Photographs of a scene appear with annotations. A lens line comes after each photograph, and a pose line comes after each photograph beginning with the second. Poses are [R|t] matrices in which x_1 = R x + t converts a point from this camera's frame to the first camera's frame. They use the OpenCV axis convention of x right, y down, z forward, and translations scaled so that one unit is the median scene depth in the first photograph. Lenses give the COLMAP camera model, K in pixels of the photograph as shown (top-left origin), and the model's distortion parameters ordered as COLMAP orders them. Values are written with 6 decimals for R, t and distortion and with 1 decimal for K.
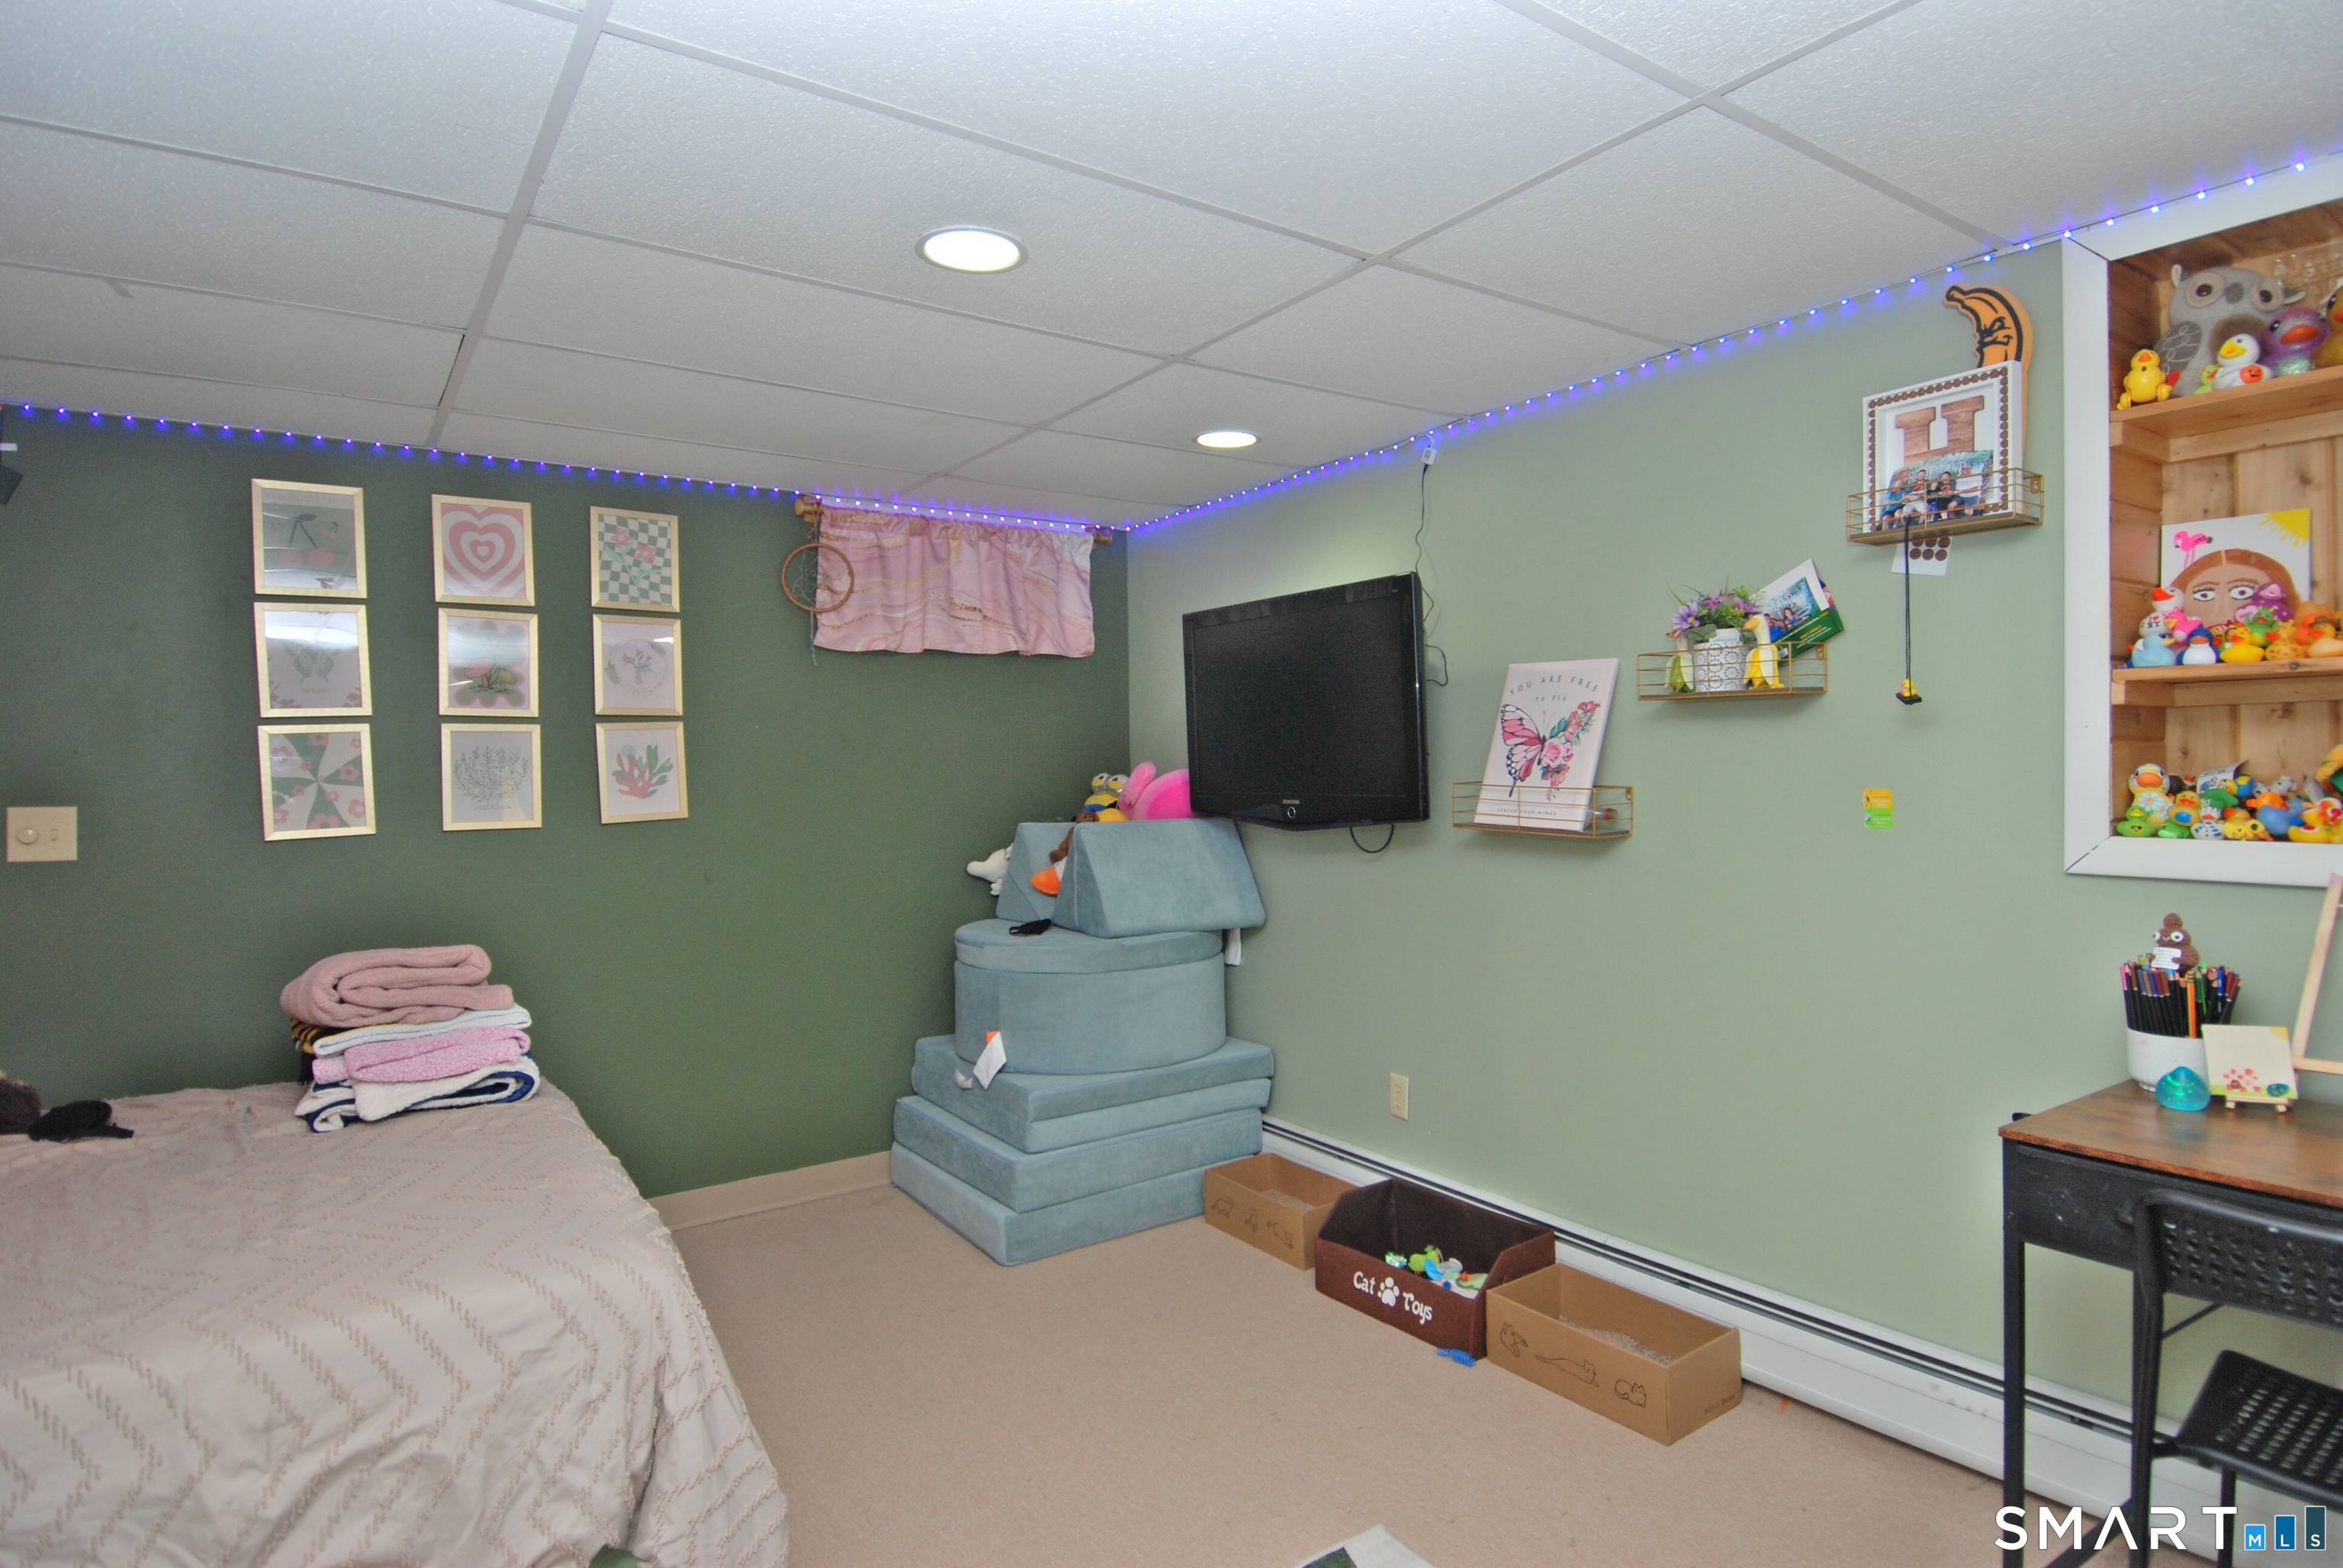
lens RADIAL K [[1240.0, 0, 1193.8], [0, 1240.0, 776.0], [0, 0, 1]] dist [0.047874, -0.054801]
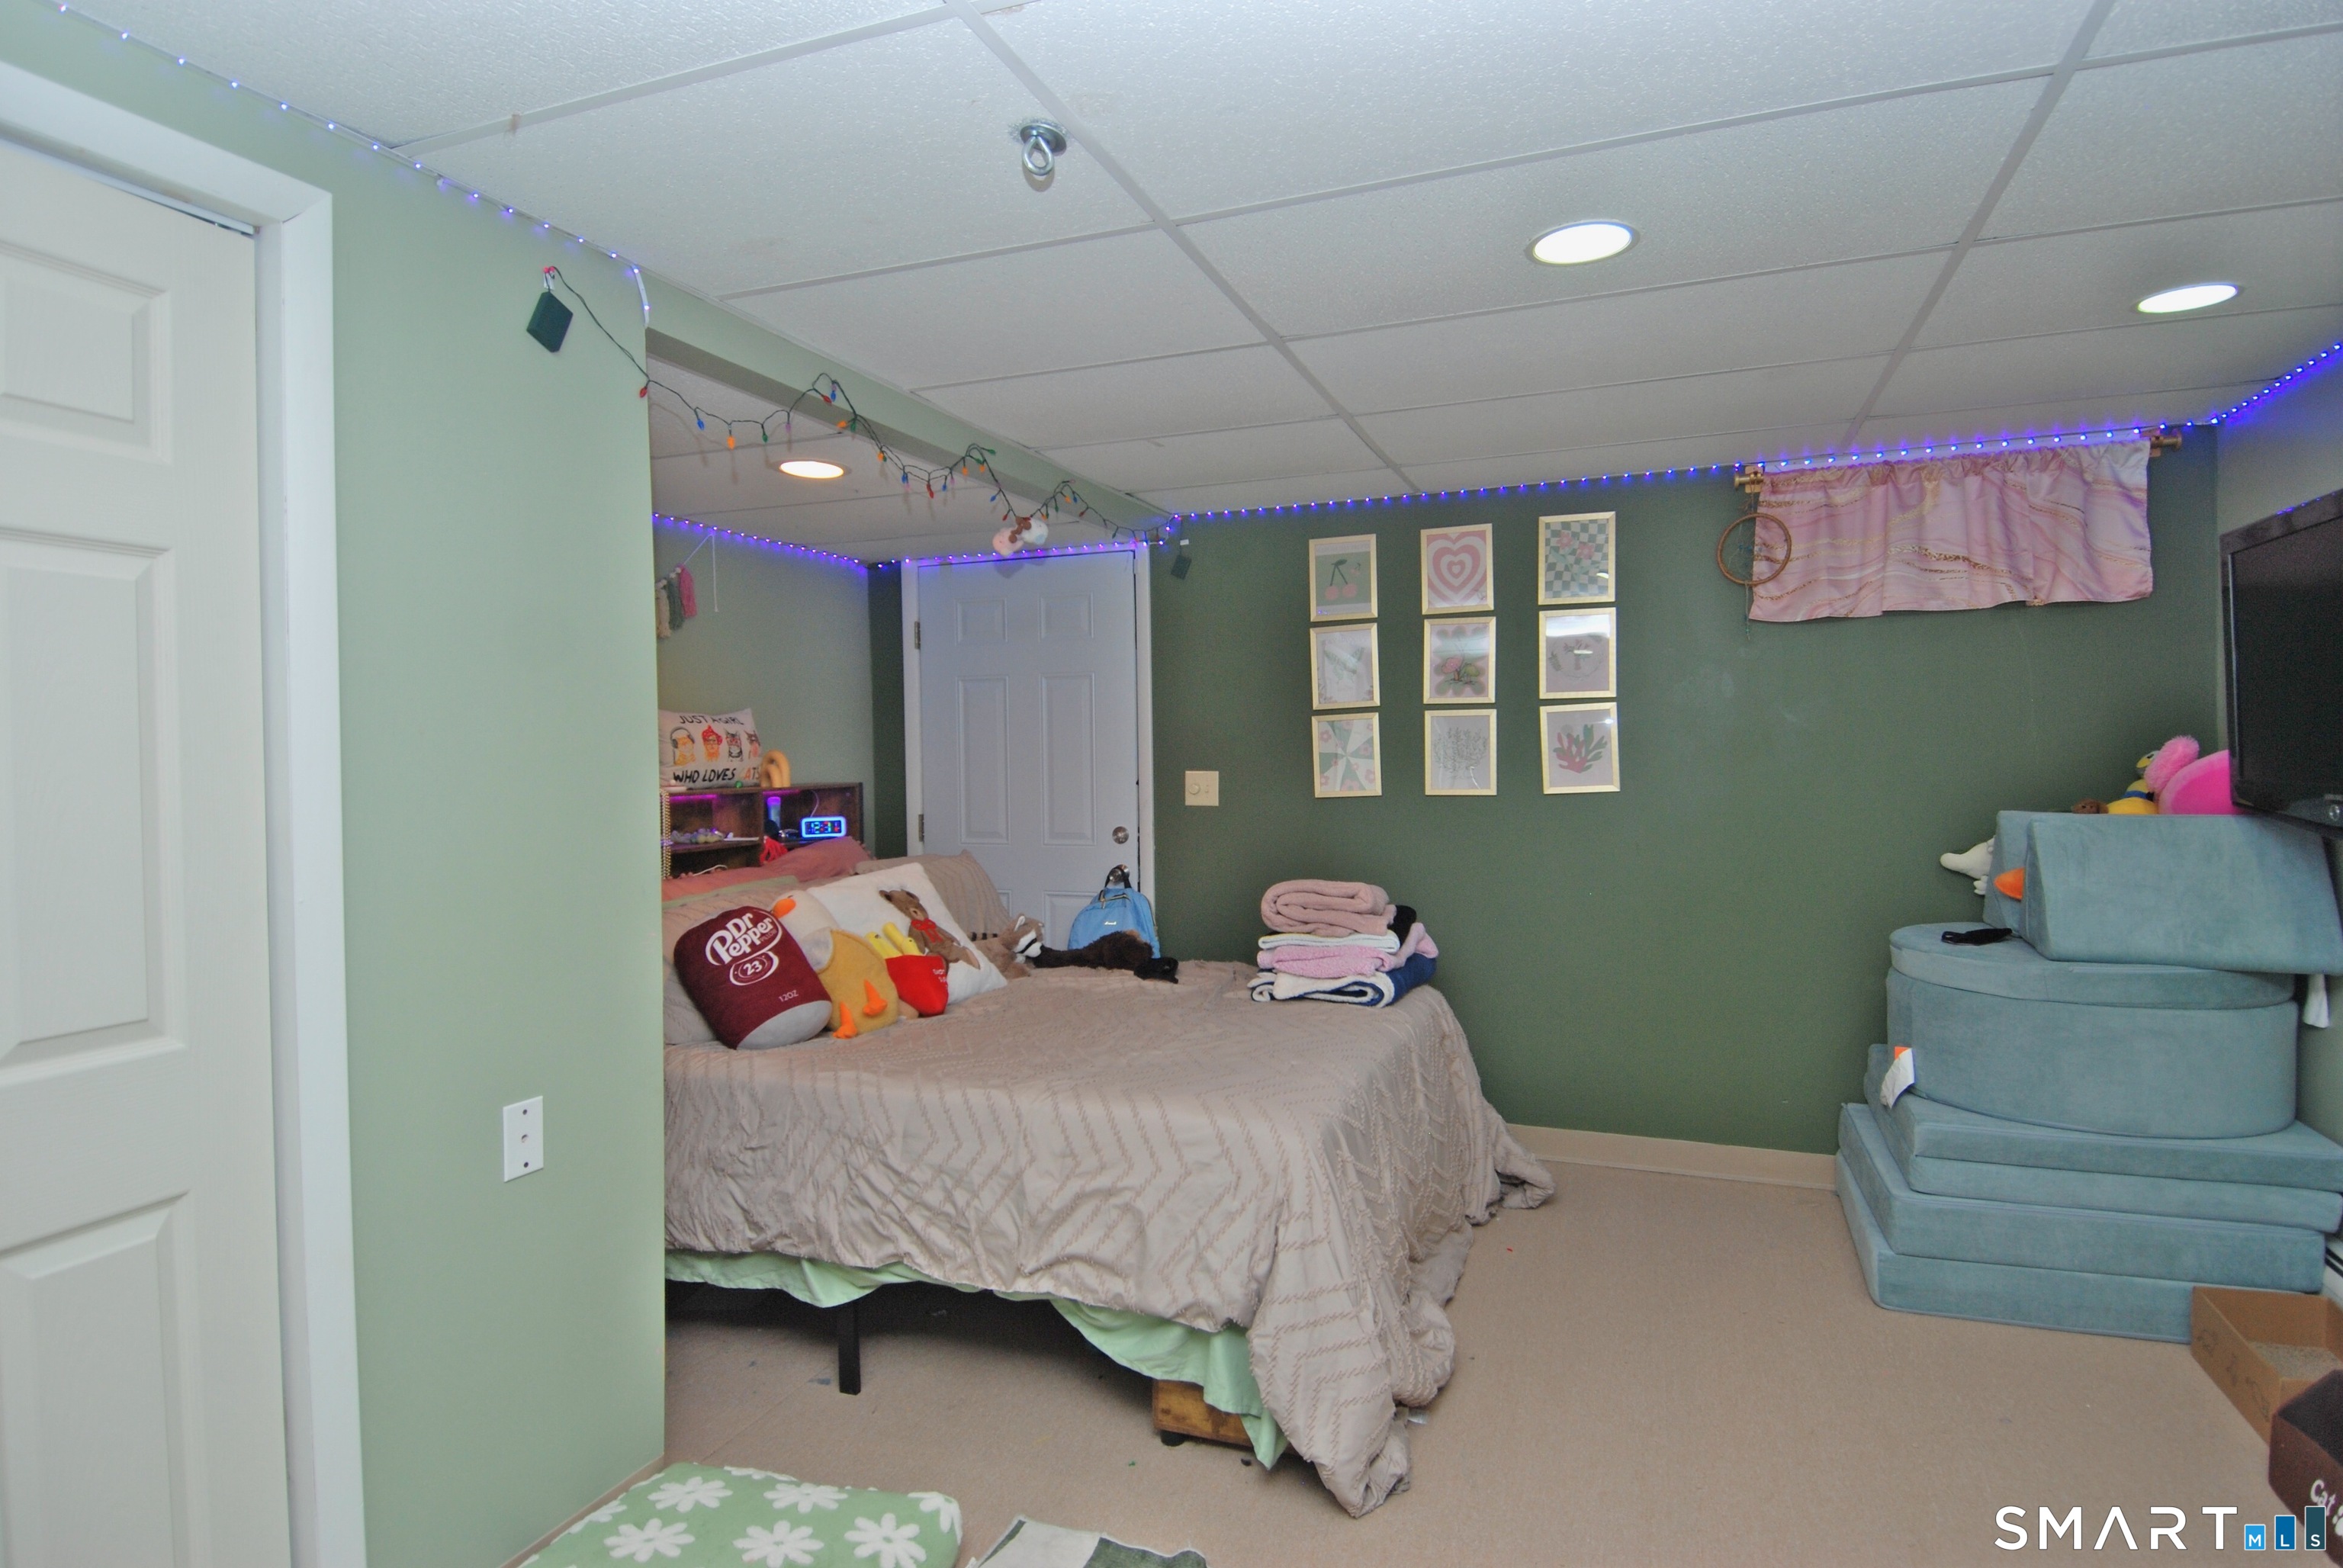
lens RADIAL K [[1240.0, 0, 1193.8], [0, 1240.0, 776.0], [0, 0, 1]] dist [0.047874, -0.054801]
pose [[0.555933, 0.022648, -0.830918, 0.296065], [-0.000306, 0.999634, 0.027042, -0.009036], [0.831227, -0.014780, 0.555737, 0.098300]]
